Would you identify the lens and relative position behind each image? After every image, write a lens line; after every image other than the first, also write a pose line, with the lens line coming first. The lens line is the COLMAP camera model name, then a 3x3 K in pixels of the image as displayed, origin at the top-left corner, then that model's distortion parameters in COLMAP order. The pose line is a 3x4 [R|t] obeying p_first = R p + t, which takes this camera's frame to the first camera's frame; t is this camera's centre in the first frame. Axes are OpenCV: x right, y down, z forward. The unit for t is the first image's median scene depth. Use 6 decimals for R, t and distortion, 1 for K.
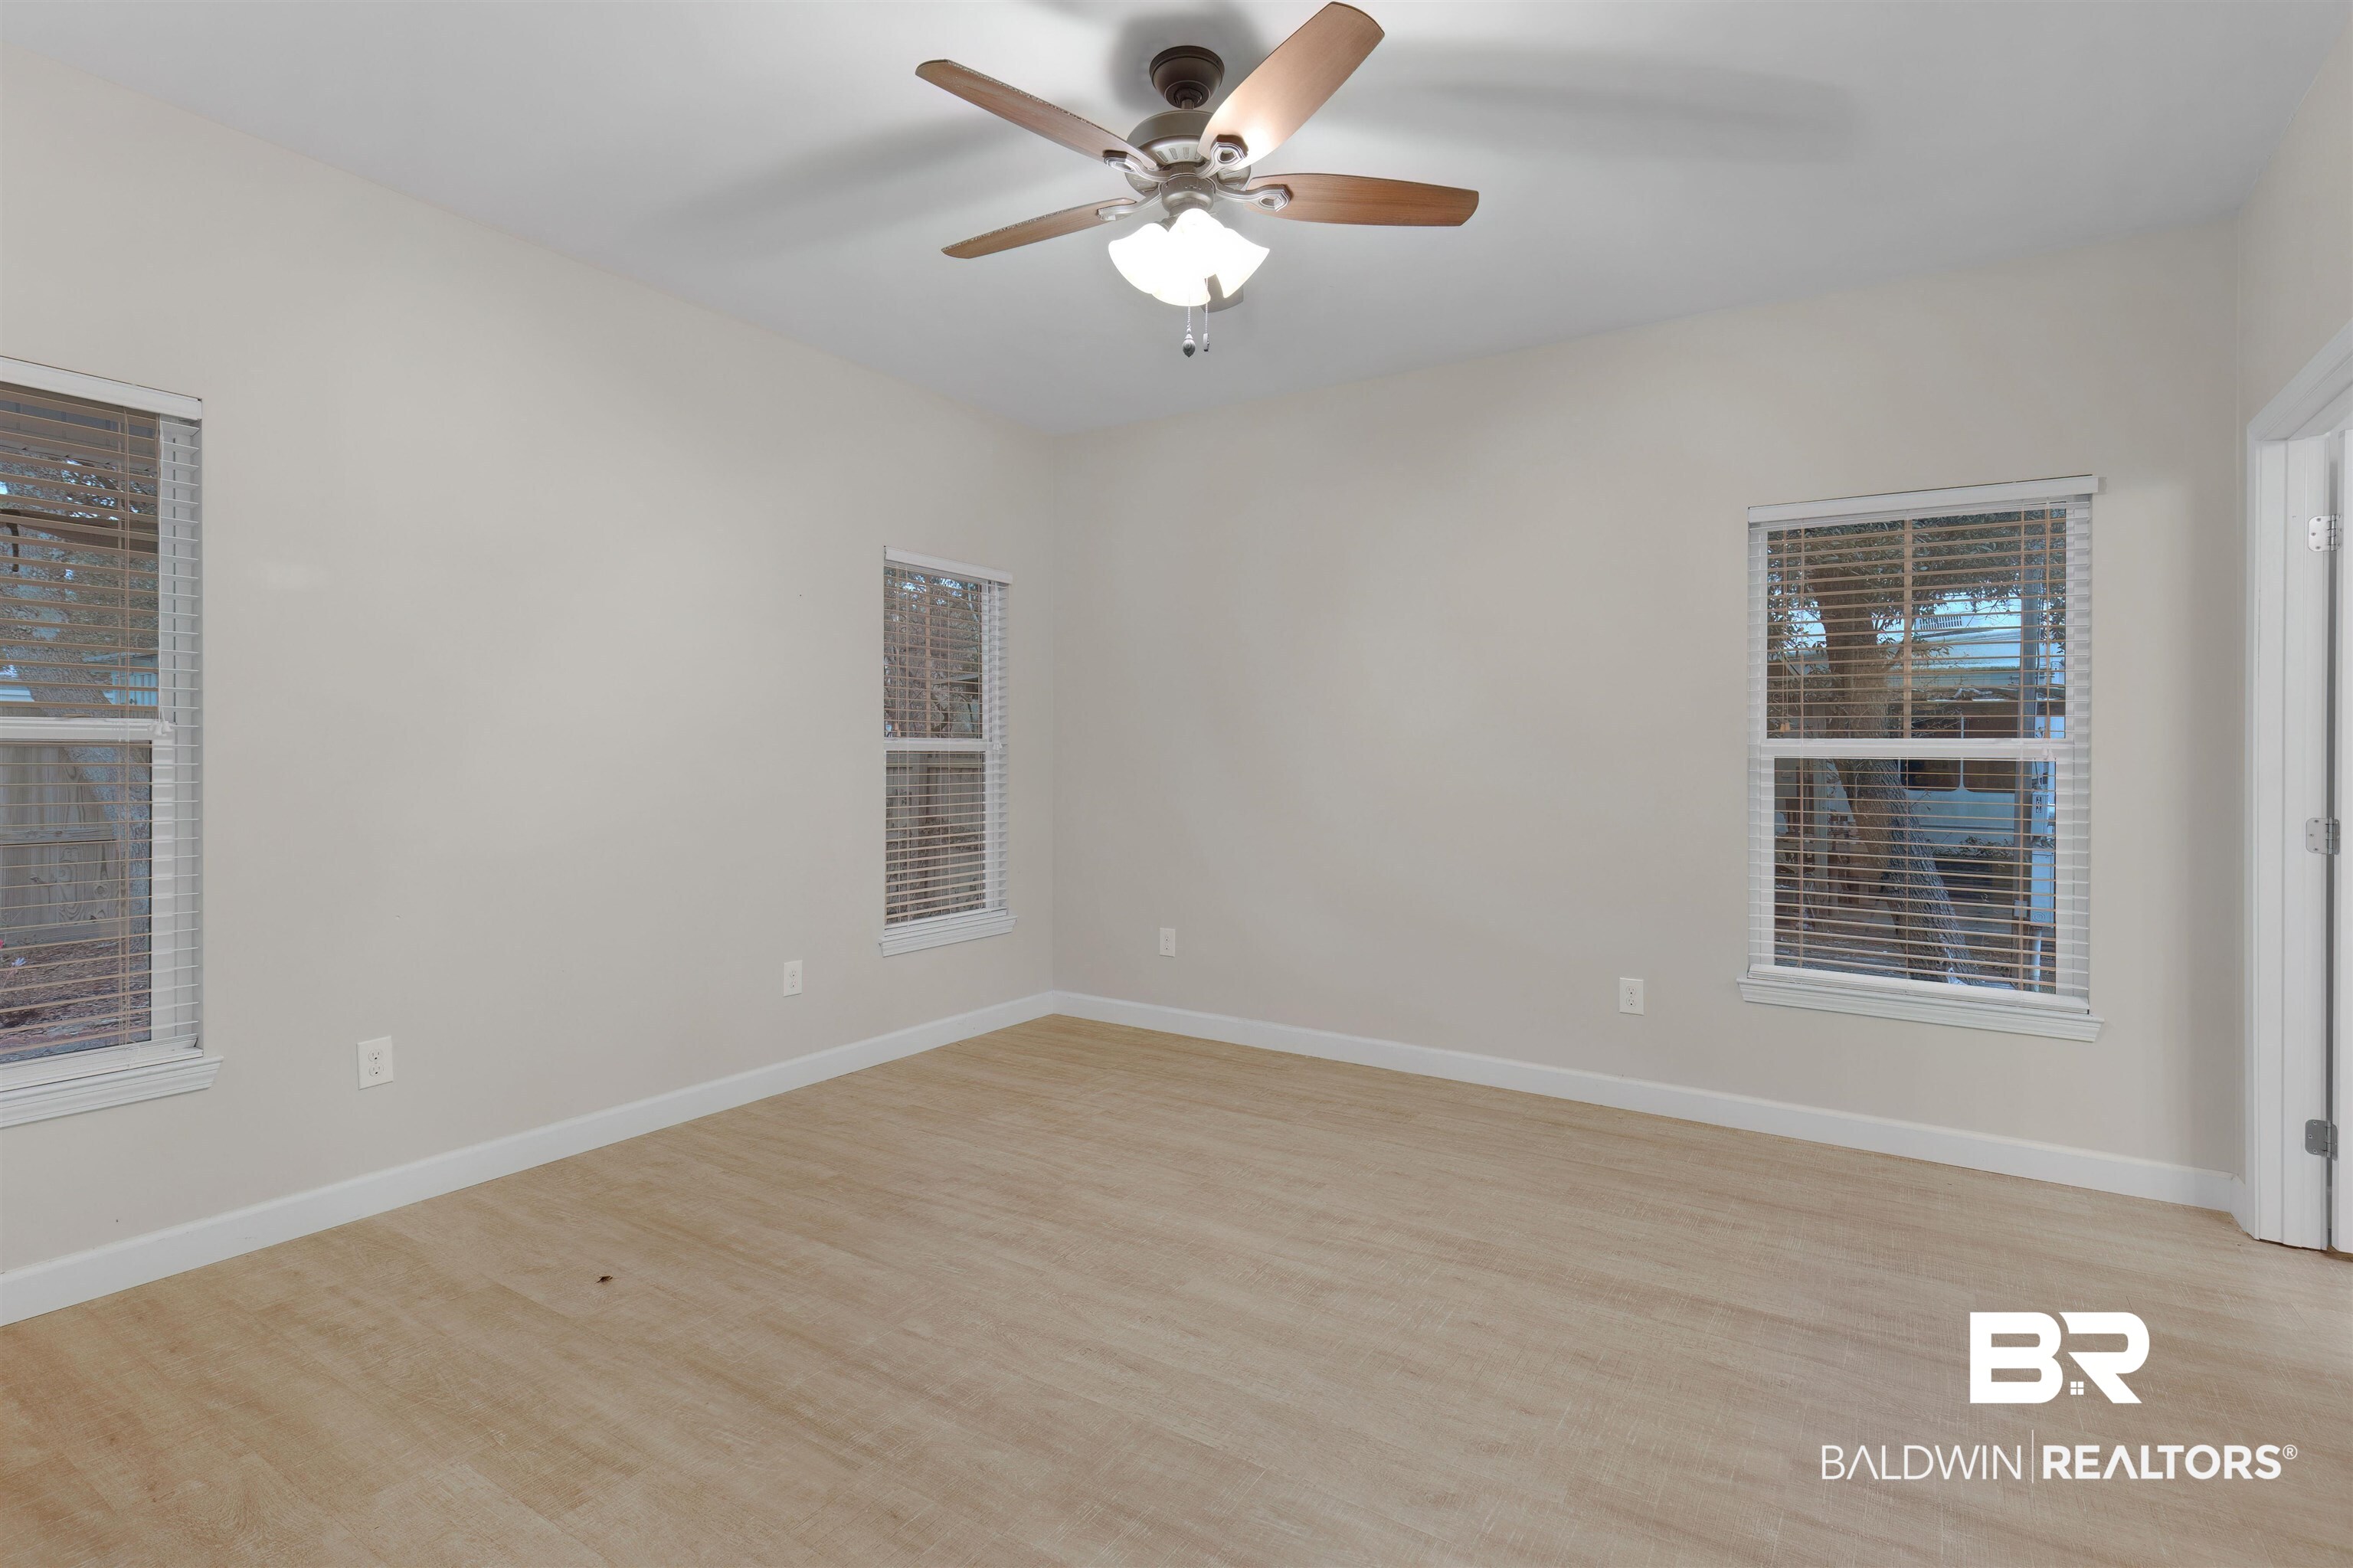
lens RADIAL K [[1063.6, 0, 1171.6], [0, 1063.6, 767.4], [0, 0, 1]] dist [0.003437, -0.001504]
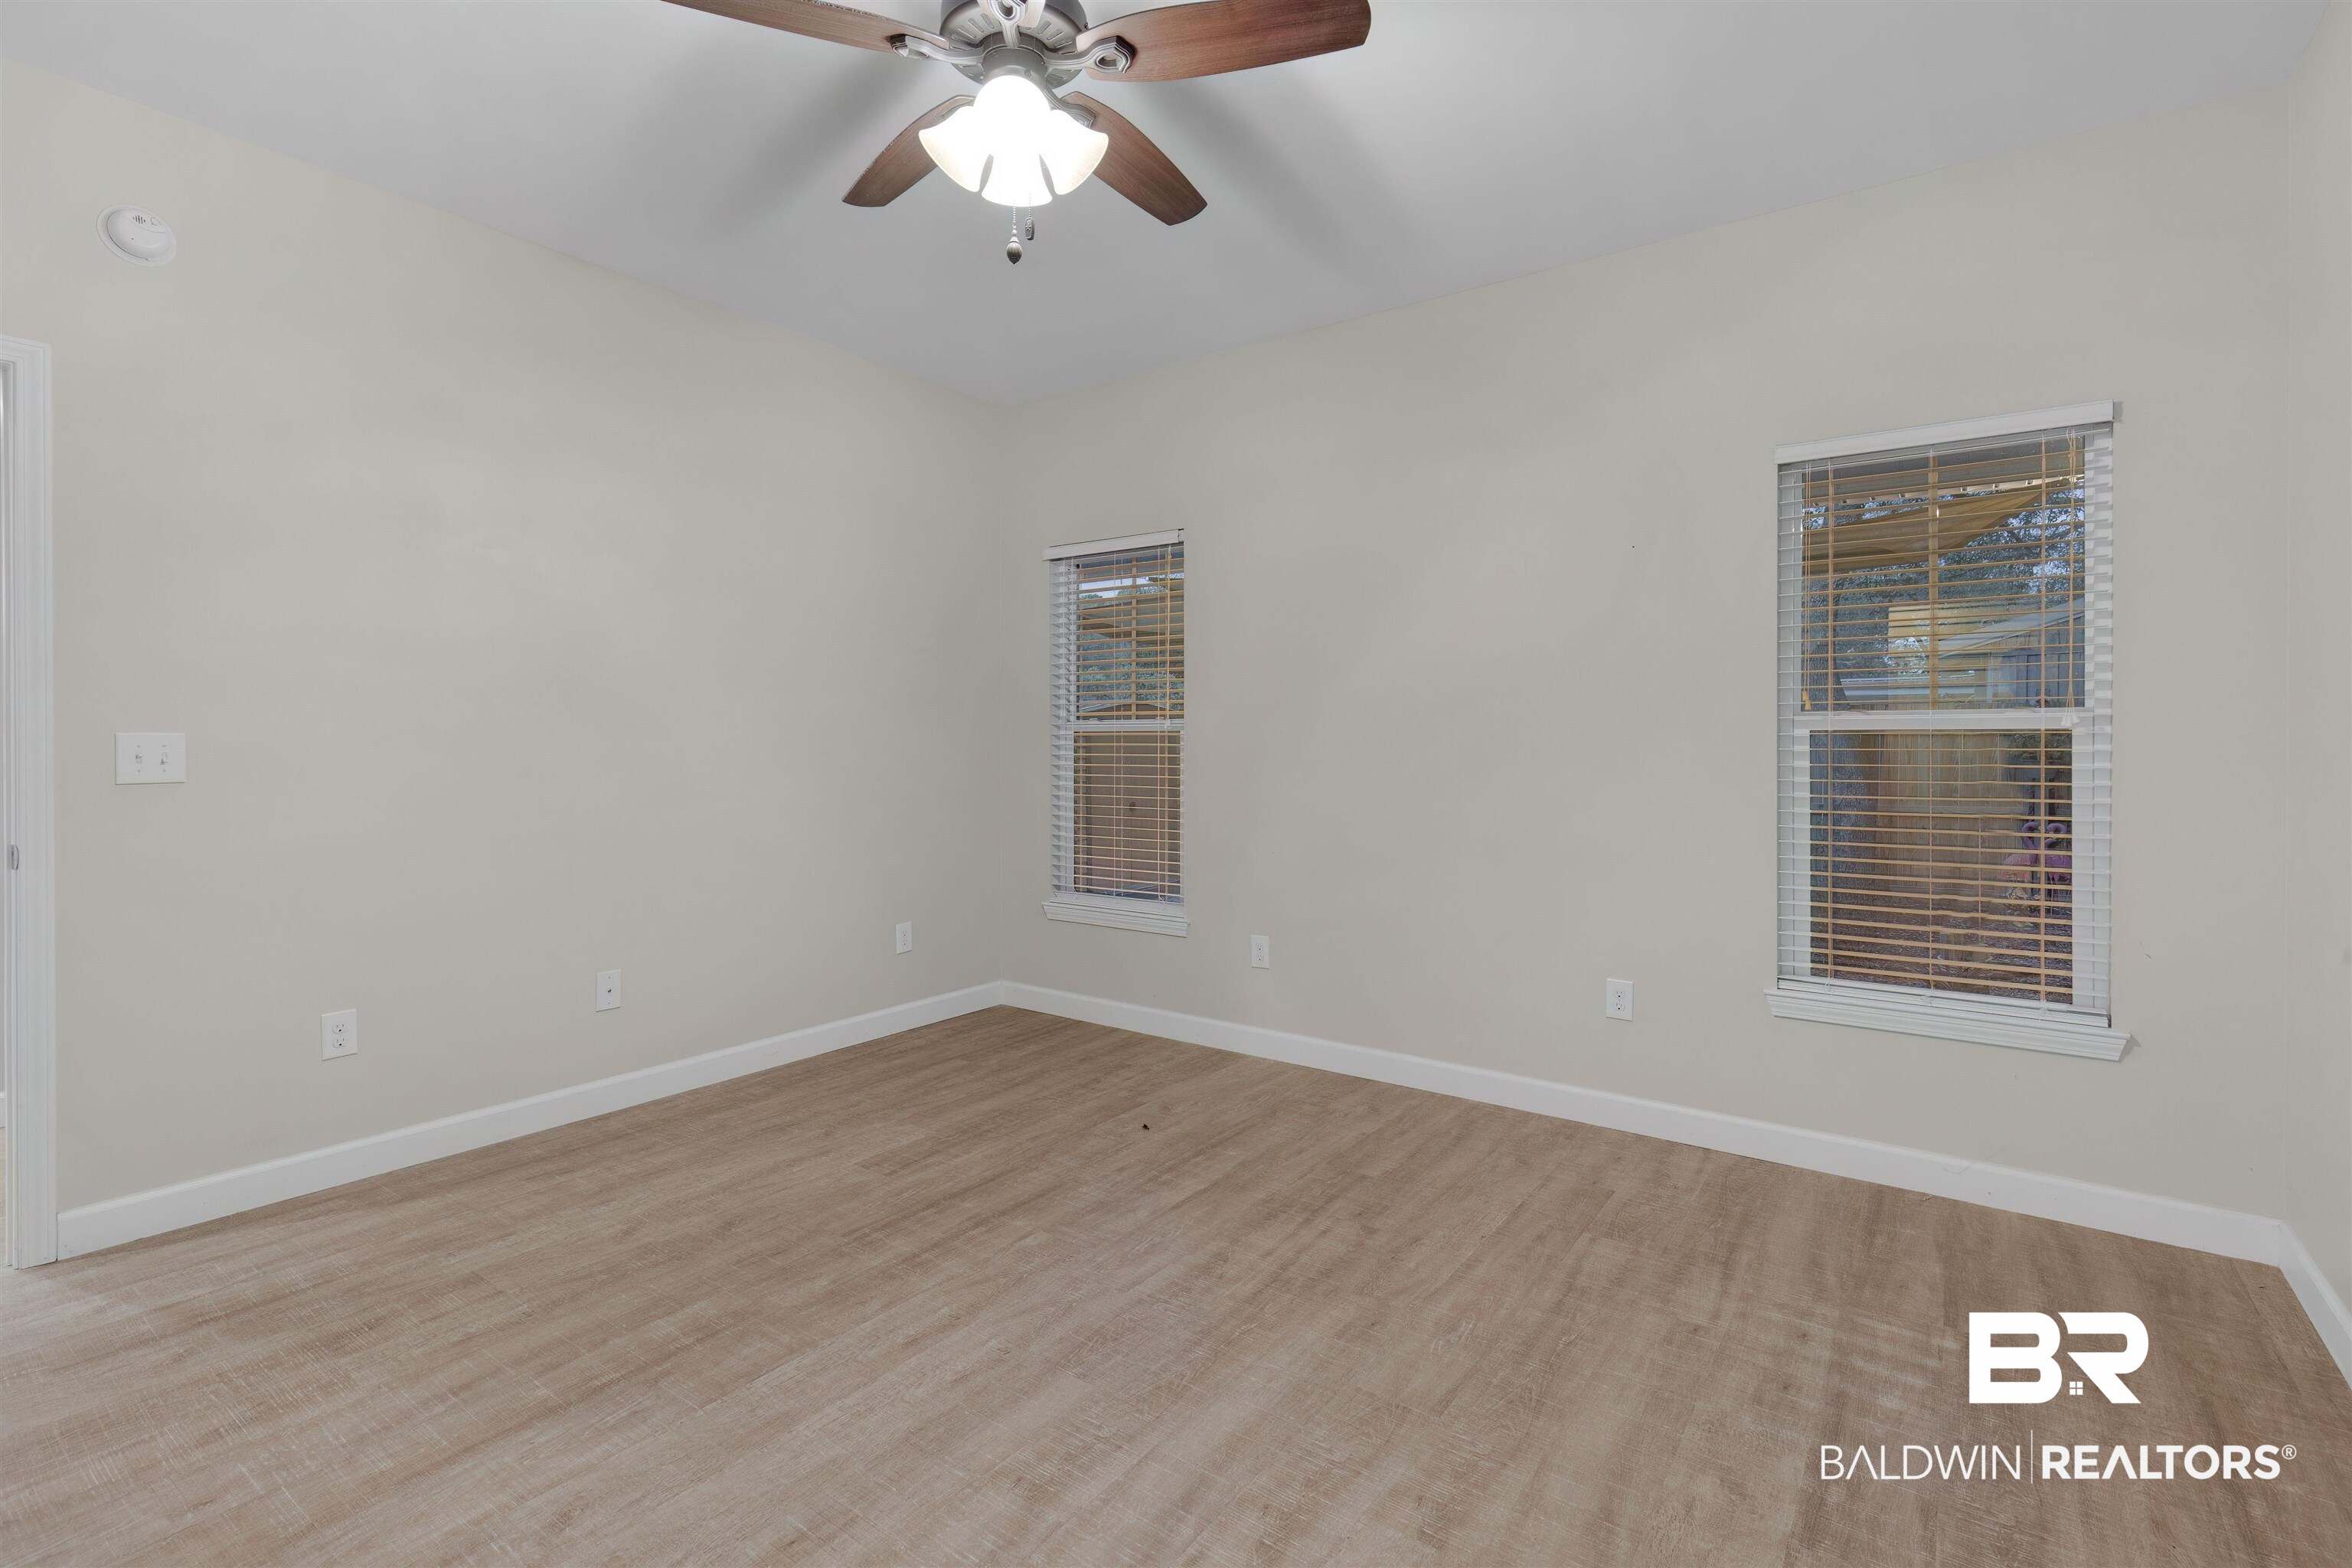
lens RADIAL K [[1063.2, 0, 1177.4], [0, 1063.2, 767.9], [0, 0, 1]] dist [0.003437, -0.001504]
pose [[-0.017491, 0.021626, -0.999613, 0.728621], [-0.011667, 0.999694, 0.021832, -0.002115], [0.999779, 0.012045, -0.017233, 0.965188]]
